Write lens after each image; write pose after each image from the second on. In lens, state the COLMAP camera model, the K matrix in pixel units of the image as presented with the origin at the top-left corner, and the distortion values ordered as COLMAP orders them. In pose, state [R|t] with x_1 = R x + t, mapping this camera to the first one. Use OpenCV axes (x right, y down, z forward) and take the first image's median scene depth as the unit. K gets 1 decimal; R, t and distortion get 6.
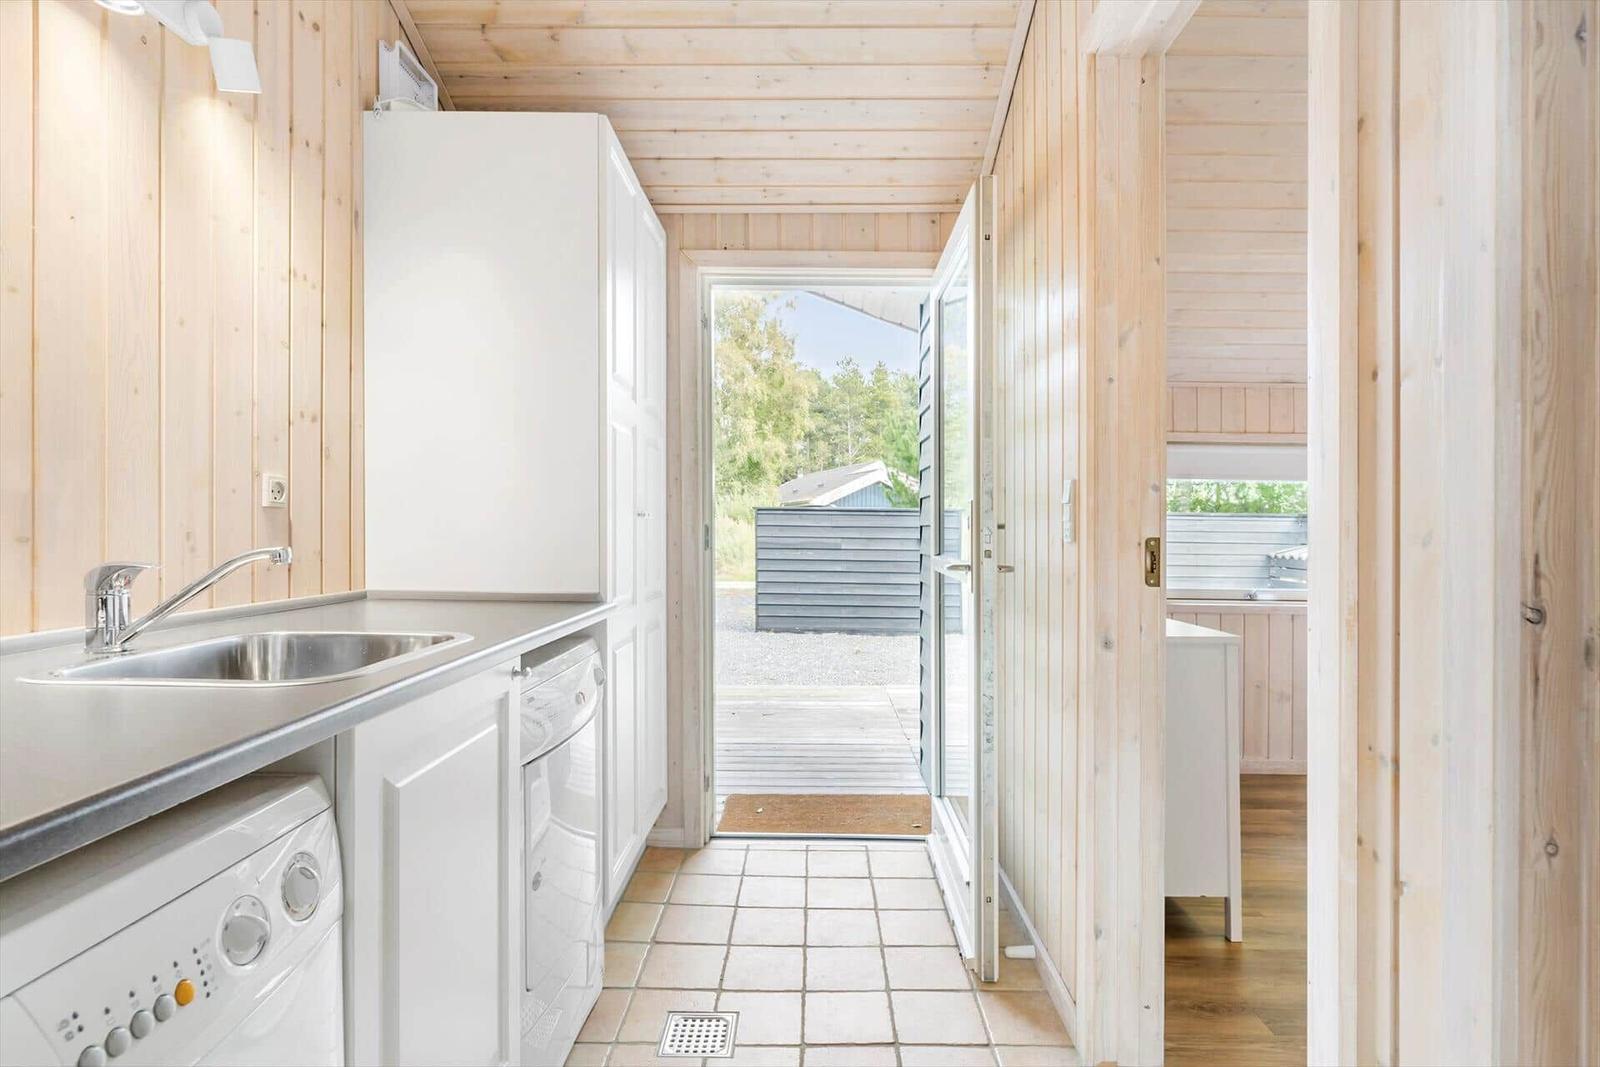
lens RADIAL K [[896.2, 0, 789.4], [0, 896.2, 527.2], [0, 0, 1]] dist [0.001771, -0.001377]
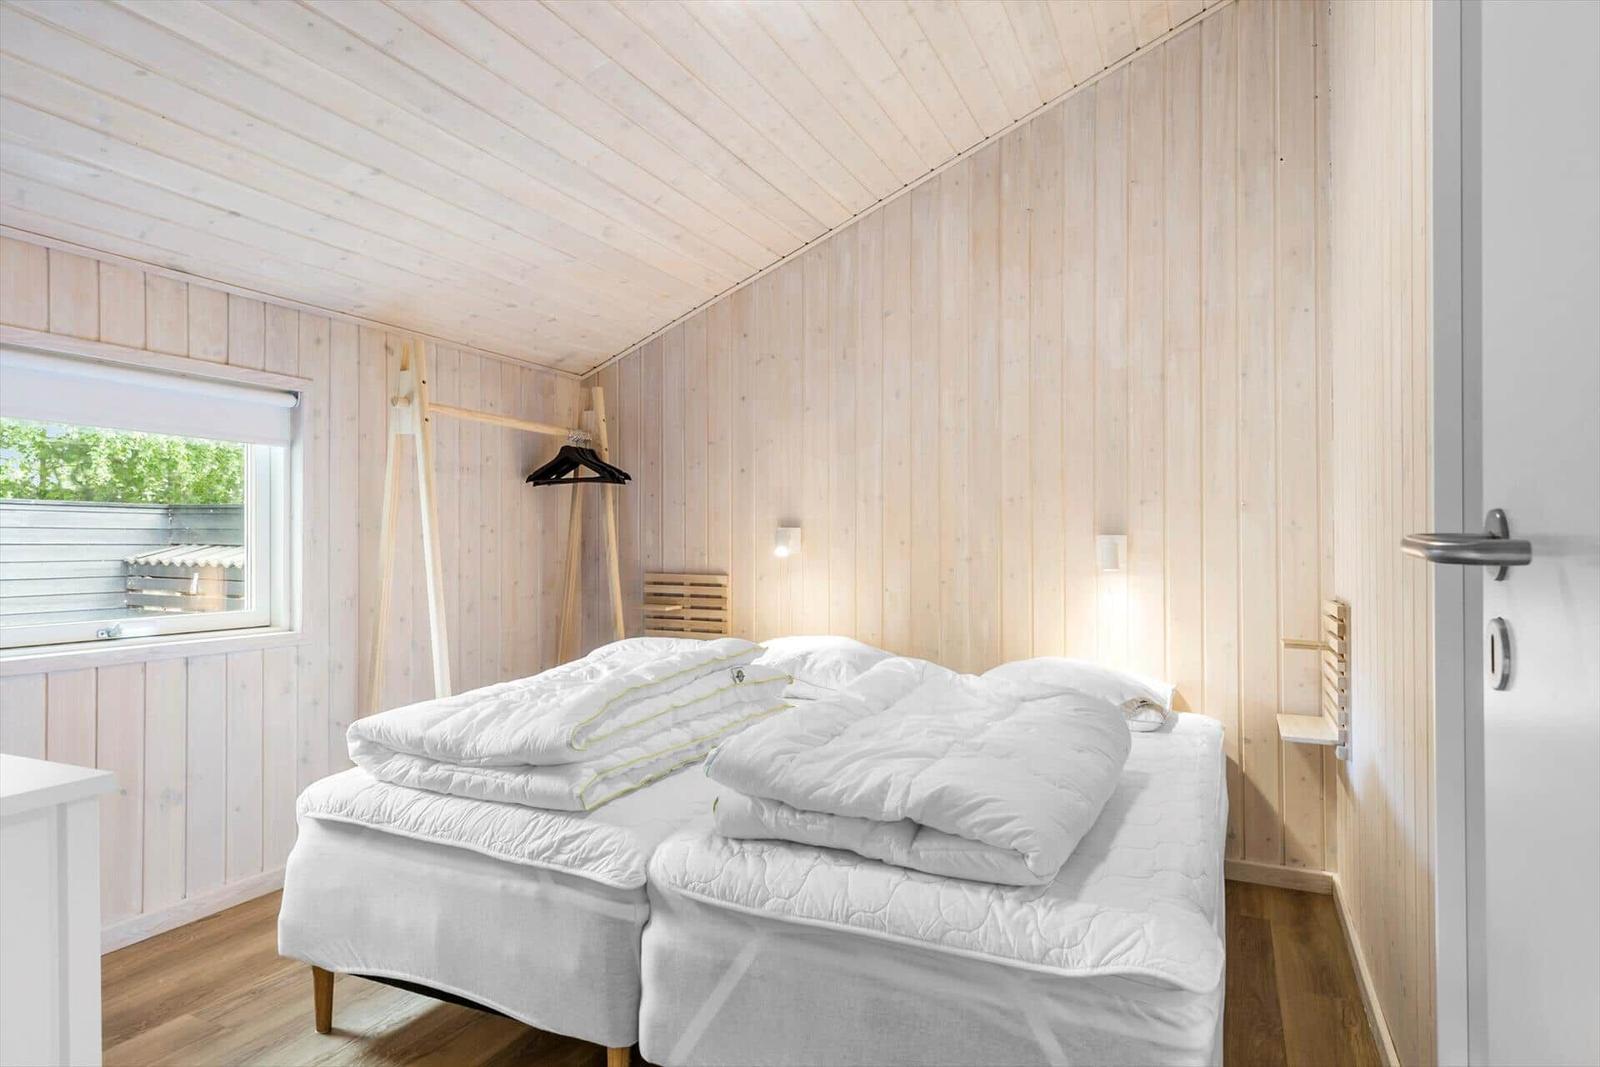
lens RADIAL K [[896.2, 0, 789.4], [0, 896.2, 527.2], [0, 0, 1]] dist [0.001771, -0.001377]
pose [[0.418031, 0.001291, 0.908432, 0.104530], [0.001405, 0.999997, -0.002068, 0.006778], [-0.908432, 0.002141, 0.418028, 0.216854]]
